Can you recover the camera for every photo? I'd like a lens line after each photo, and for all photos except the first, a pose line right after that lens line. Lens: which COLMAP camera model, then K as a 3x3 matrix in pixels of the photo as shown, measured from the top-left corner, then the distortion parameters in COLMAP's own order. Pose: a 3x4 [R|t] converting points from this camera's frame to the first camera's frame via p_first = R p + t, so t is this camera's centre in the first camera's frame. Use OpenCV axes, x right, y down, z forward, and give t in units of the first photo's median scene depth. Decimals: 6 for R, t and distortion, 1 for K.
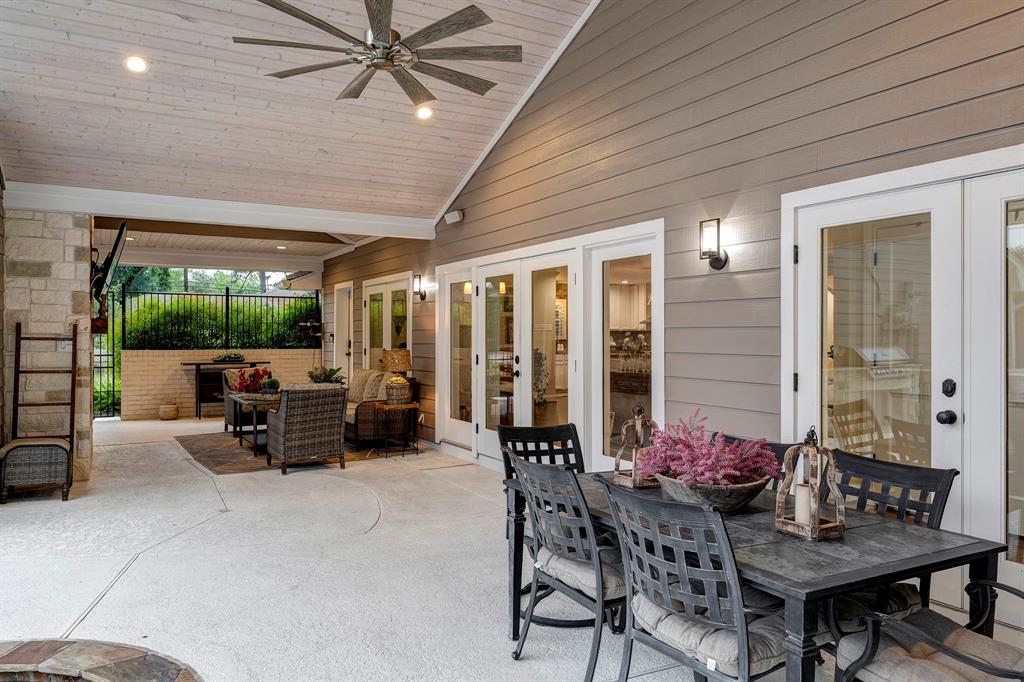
lens RADIAL K [[699.8, 0, 508.7], [0, 699.8, 334.7], [0, 0, 1]] dist [0.028560, -0.007083]
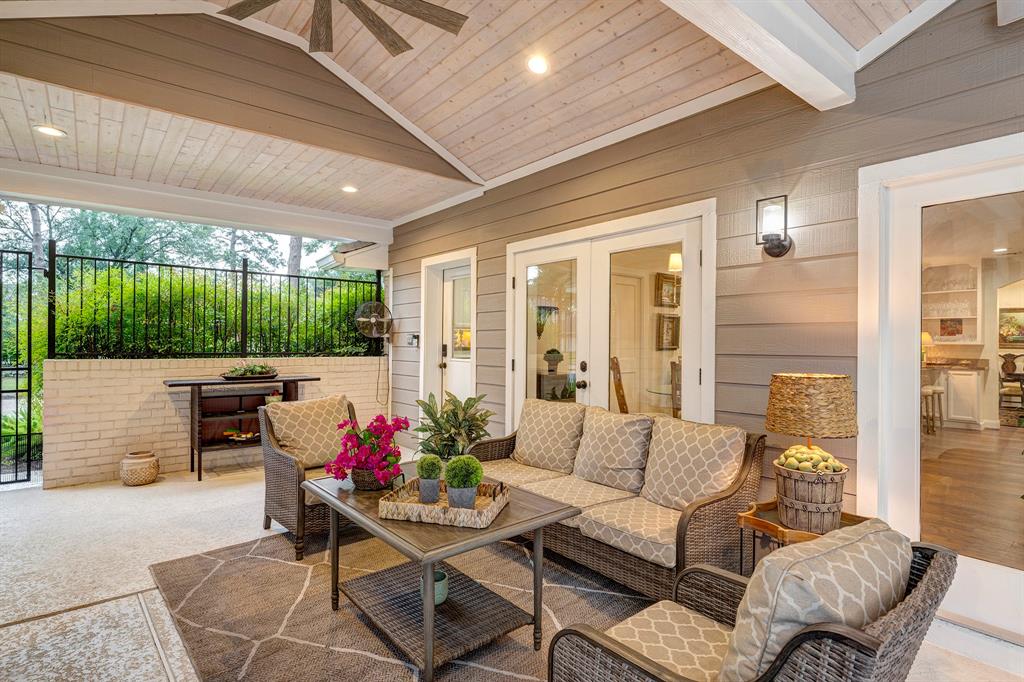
lens RADIAL K [[521.6, 0, 519.1], [0, 521.6, 338.3], [0, 0, 1]] dist [0.008390, 0.000570]
pose [[0.984497, 0.009109, 0.175164, -0.250029], [-0.008950, 0.999959, -0.001698, 0.002380], [-0.175172, 0.000104, 0.984538, 0.516741]]
